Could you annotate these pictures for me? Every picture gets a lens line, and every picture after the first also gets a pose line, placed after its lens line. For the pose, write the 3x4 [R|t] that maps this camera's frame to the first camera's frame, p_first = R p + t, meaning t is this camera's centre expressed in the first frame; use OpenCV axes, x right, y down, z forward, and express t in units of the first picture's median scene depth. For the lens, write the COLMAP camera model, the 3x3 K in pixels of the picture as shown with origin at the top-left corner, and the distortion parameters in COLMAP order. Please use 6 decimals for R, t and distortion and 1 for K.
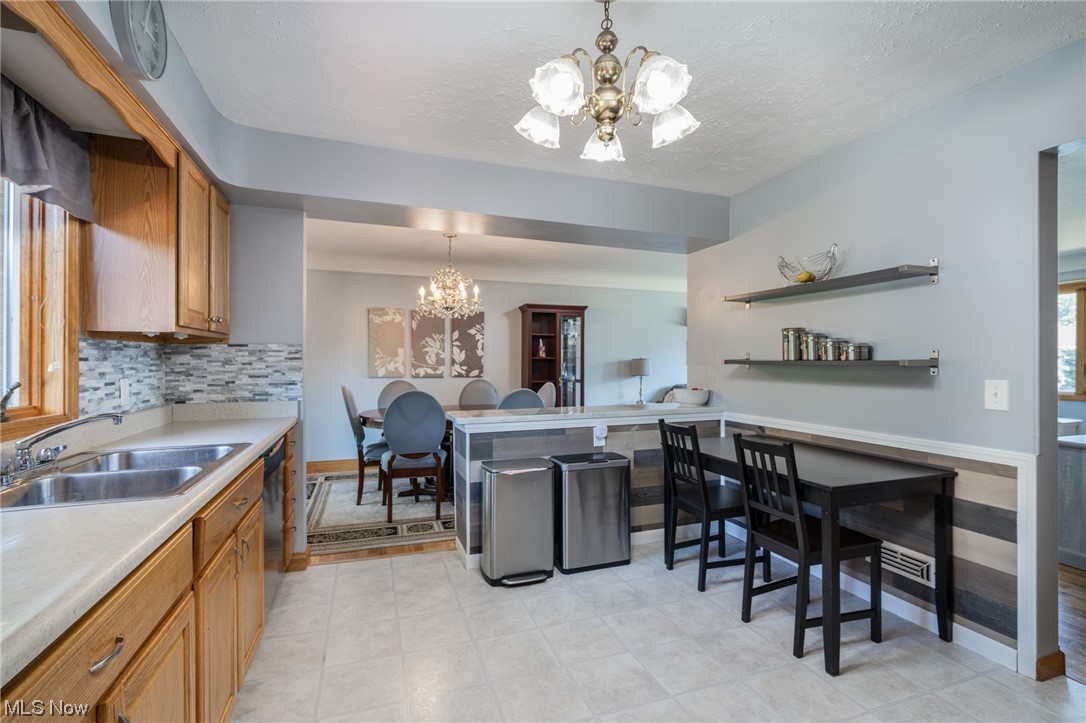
lens RADIAL K [[499.9, 0, 522.3], [0, 499.9, 359.8], [0, 0, 1]] dist [0.000830, 0.001404]
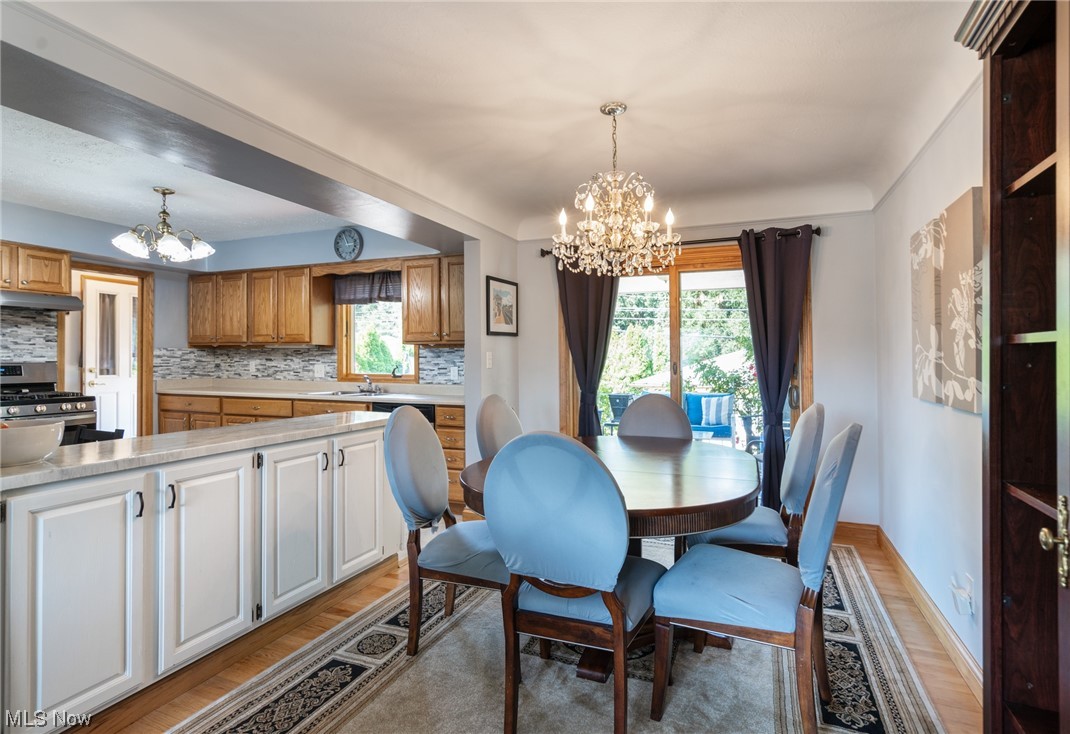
lens RADIAL K [[551.9, 0, 528.3], [0, 551.9, 359.0], [0, 0, 1]] dist [0.002128, 0.000460]
pose [[-0.652393, -0.000220, -0.757881, 0.555828], [-0.001845, 0.999997, 0.001298, 0.002120], [0.757879, 0.002245, -0.652391, 2.139656]]
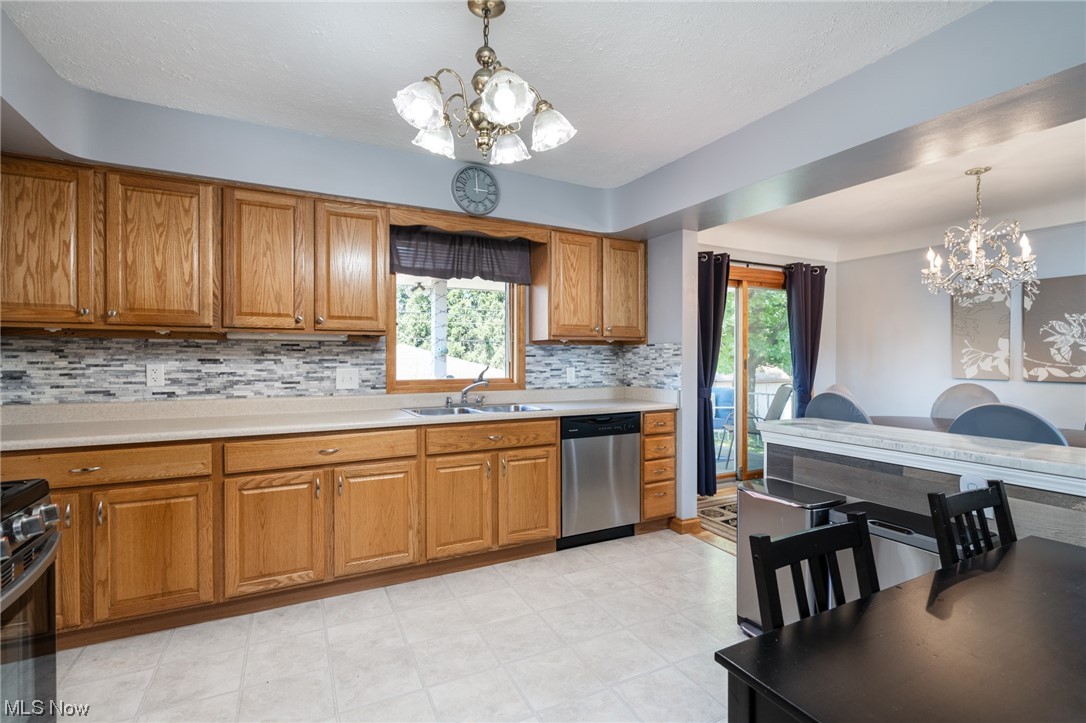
lens RADIAL K [[499.9, 0, 567.7], [0, 499.9, 362.3], [0, 0, 1]] dist [0.000830, 0.001404]
pose [[0.170818, 0.007805, -0.985272, 0.702367], [0.001948, 0.999964, 0.008260, 0.005238], [0.985301, -0.003330, 0.170797, 0.557988]]
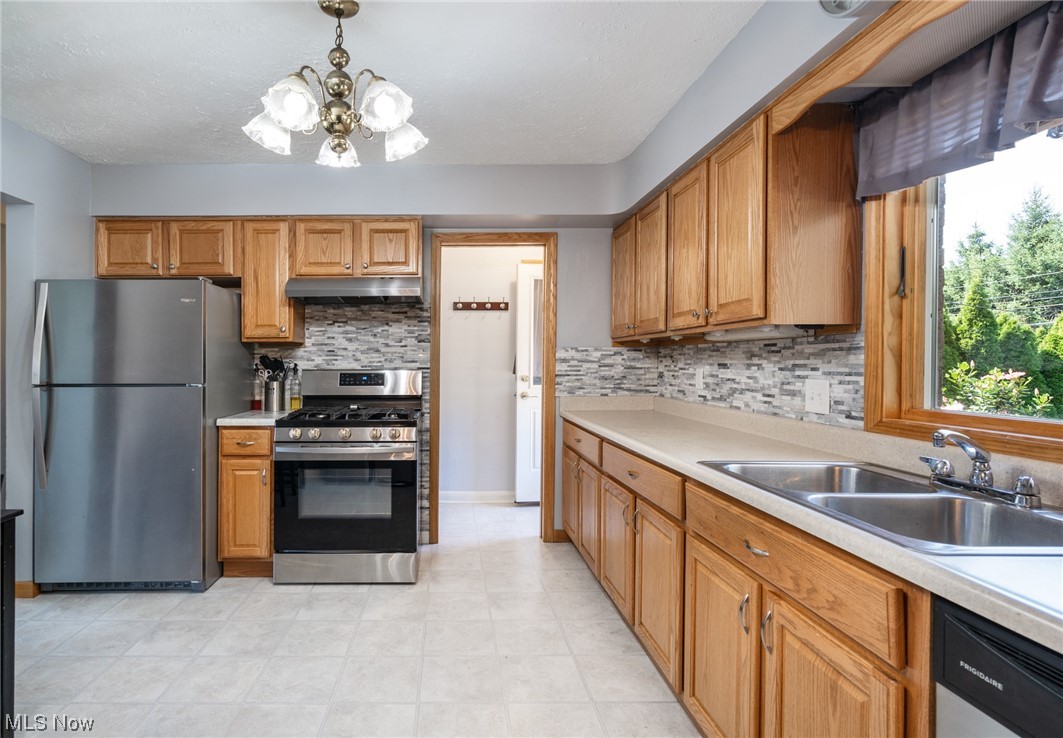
lens RADIAL K [[523.4, 0, 447.4], [0, 523.4, 369.6], [0, 0, 1]] dist [-0.002283, 0.000781]
pose [[-0.950853, -0.001578, 0.309639, -0.205439], [0.002568, 0.999912, 0.012983, 0.002943], [-0.309633, 0.013140, -0.950765, 1.097978]]
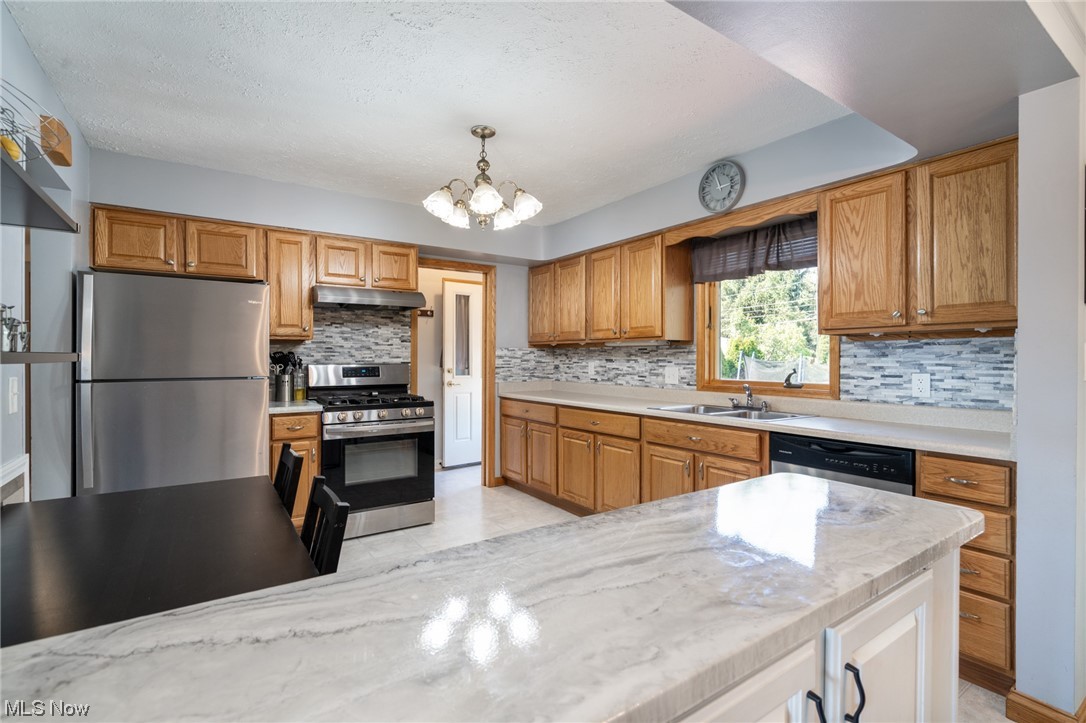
lens RADIAL K [[499.9, 0, 526.2], [0, 499.9, 365.5], [0, 0, 1]] dist [0.000830, 0.001404]
pose [[-0.965021, 0.004120, -0.262142, 0.272731], [0.000435, 0.999900, 0.014111, 0.003093], [0.262174, 0.013503, -0.964926, 1.471926]]
